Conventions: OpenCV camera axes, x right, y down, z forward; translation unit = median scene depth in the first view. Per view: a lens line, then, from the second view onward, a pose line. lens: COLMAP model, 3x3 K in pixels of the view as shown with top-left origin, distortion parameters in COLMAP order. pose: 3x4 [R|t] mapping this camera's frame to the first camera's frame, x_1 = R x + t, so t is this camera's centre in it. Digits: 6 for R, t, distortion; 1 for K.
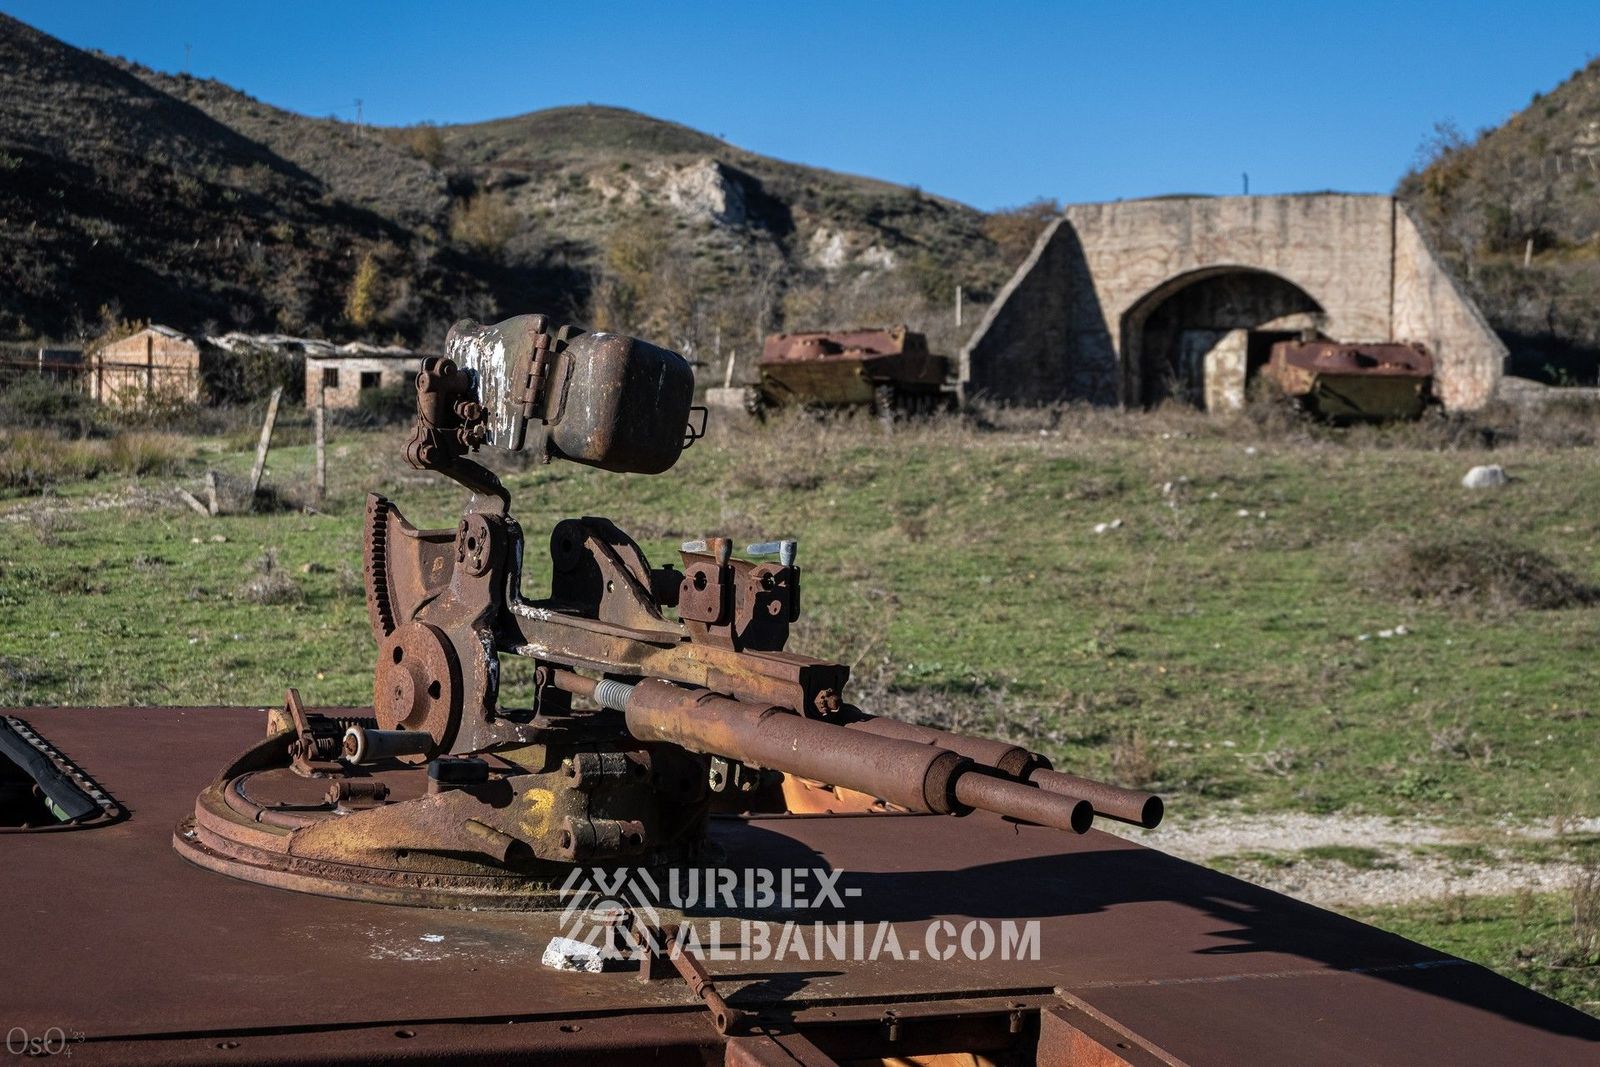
lens RADIAL K [[2621.0, 0, 862.6], [0, 2621.0, 469.5], [0, 0, 1]] dist [-0.002720, -0.057536]
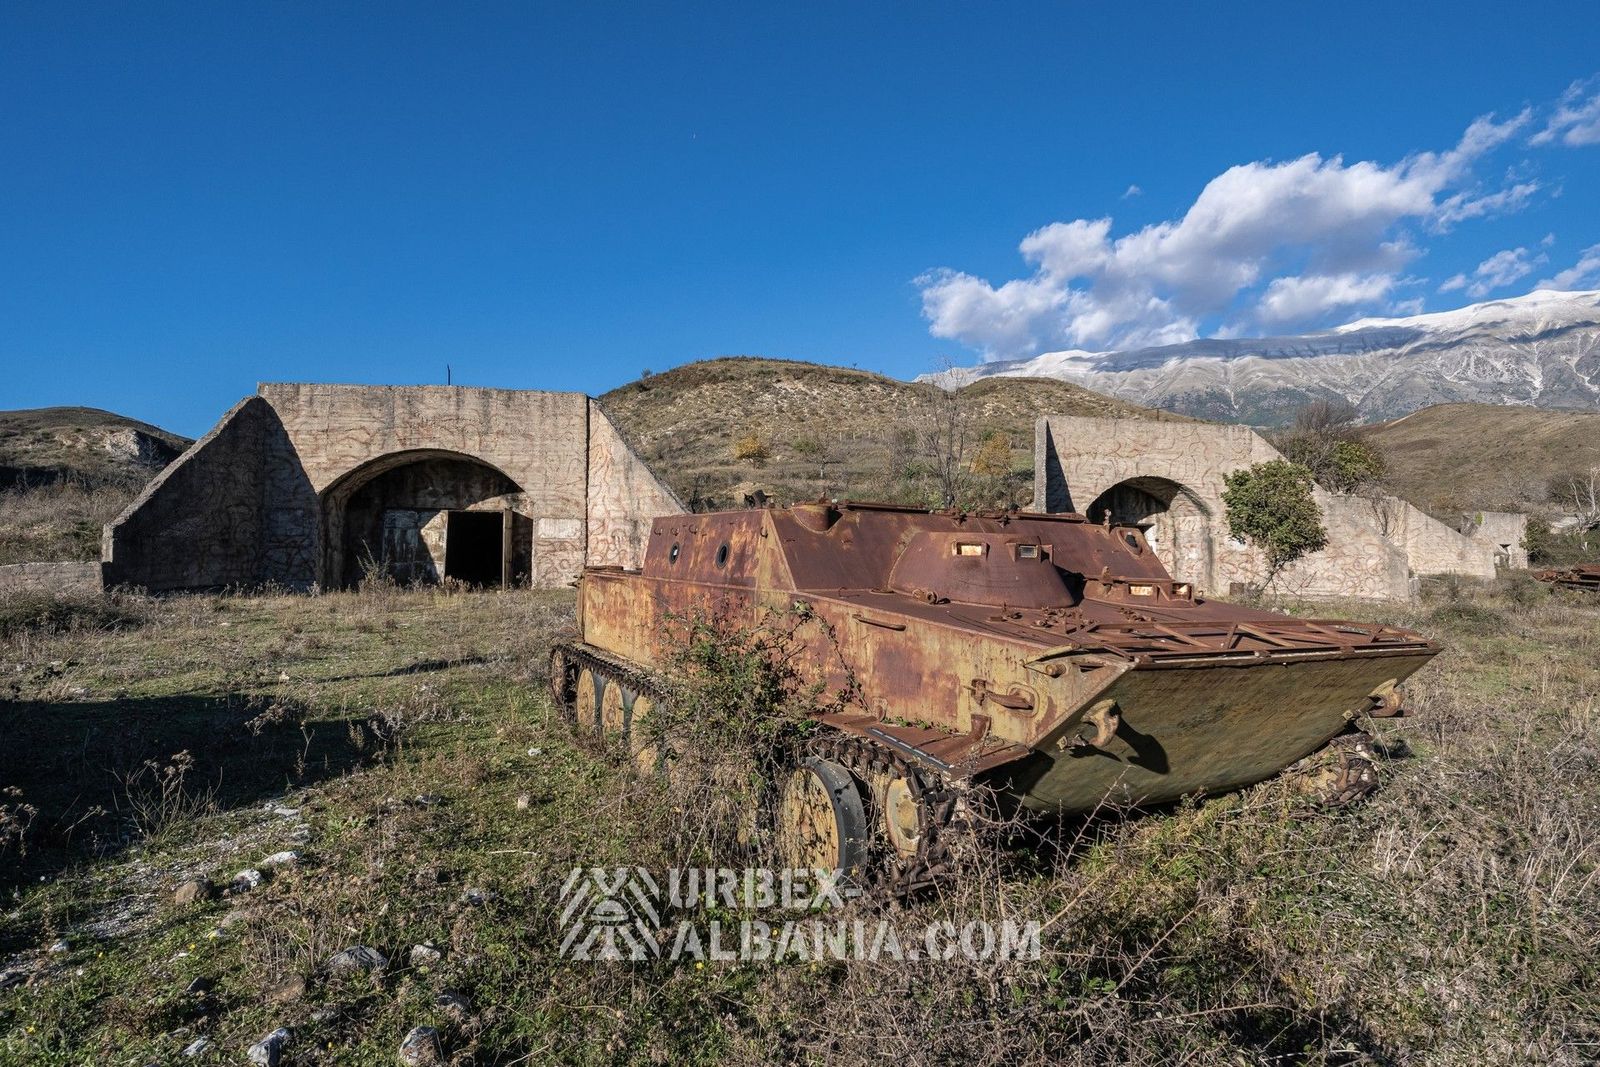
lens RADIAL K [[873.9, 0, 793.5], [0, 873.9, 529.4], [0, 0, 1]] dist [0.000758, -0.003013]
pose [[0.850721, 0.004603, 0.525597, 0.076978], [0.017663, 0.999147, -0.037339, -0.028850], [-0.525320, 0.041049, 0.849914, 0.615193]]
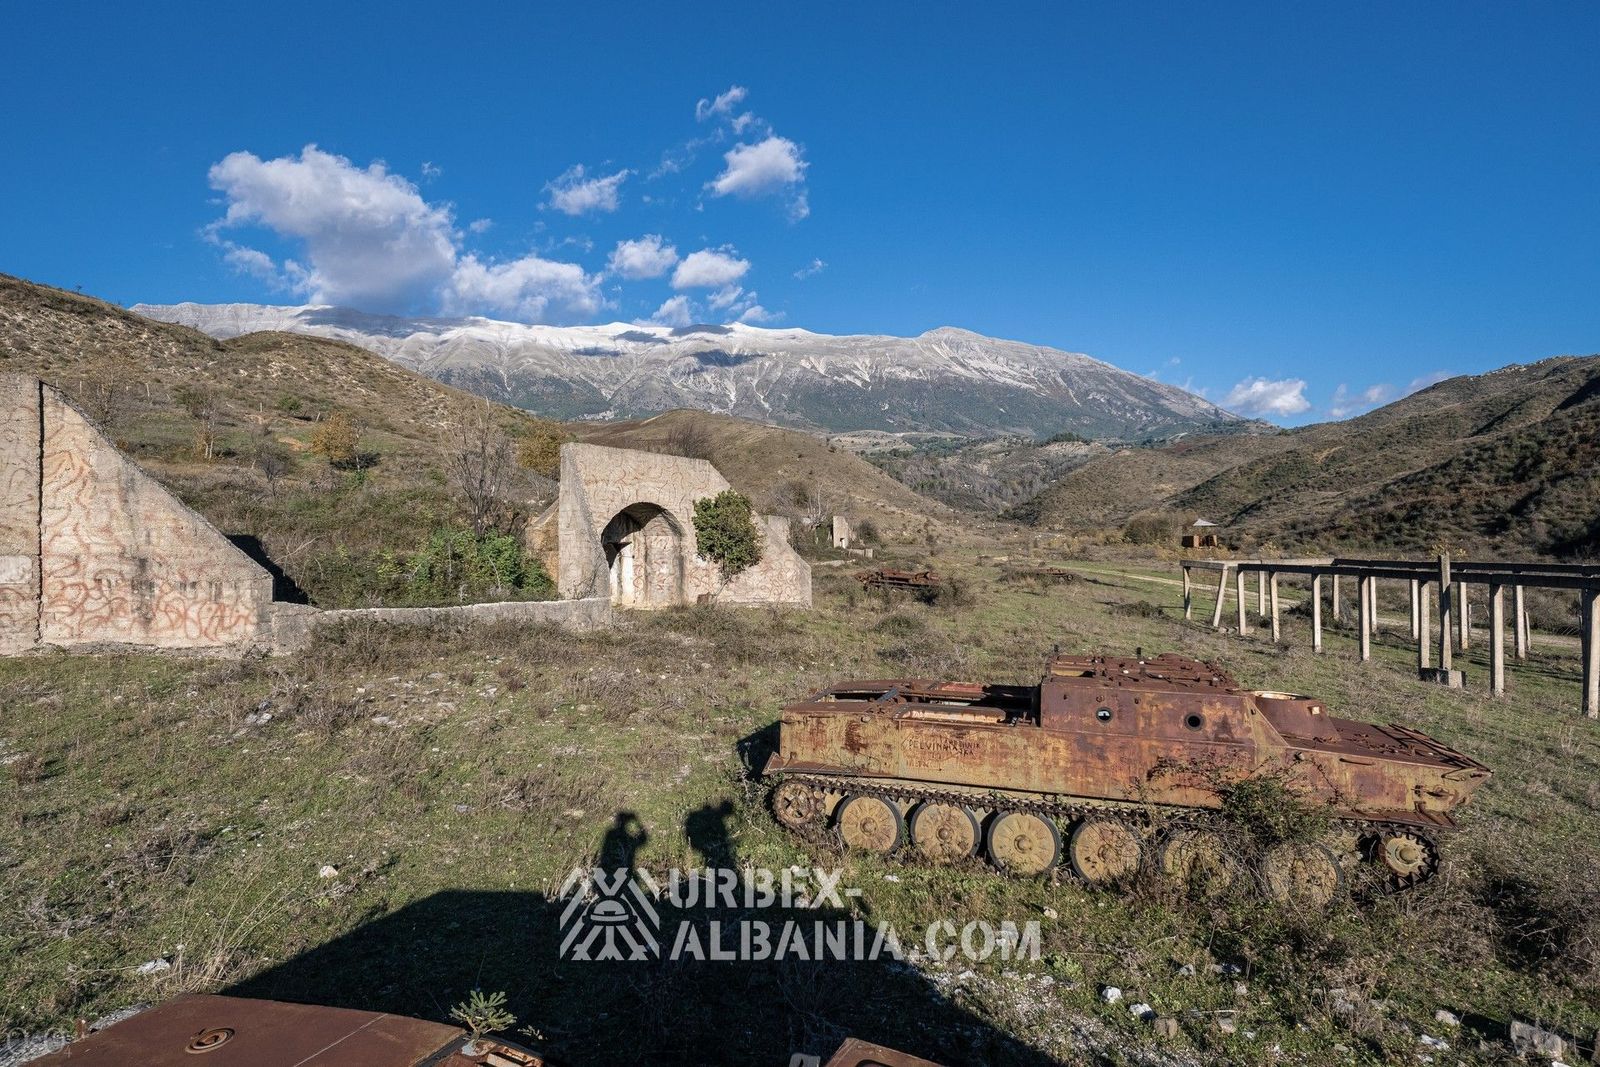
lens RADIAL K [[912.1, 0, 775.7], [0, 912.1, 534.7], [0, 0, 1]] dist [0.002527, -0.000430]
pose [[0.257181, -0.011371, 0.966296, -0.010313], [0.015684, 0.999848, 0.007592, -0.053137], [-0.966236, 0.013203, 0.257320, 0.692257]]
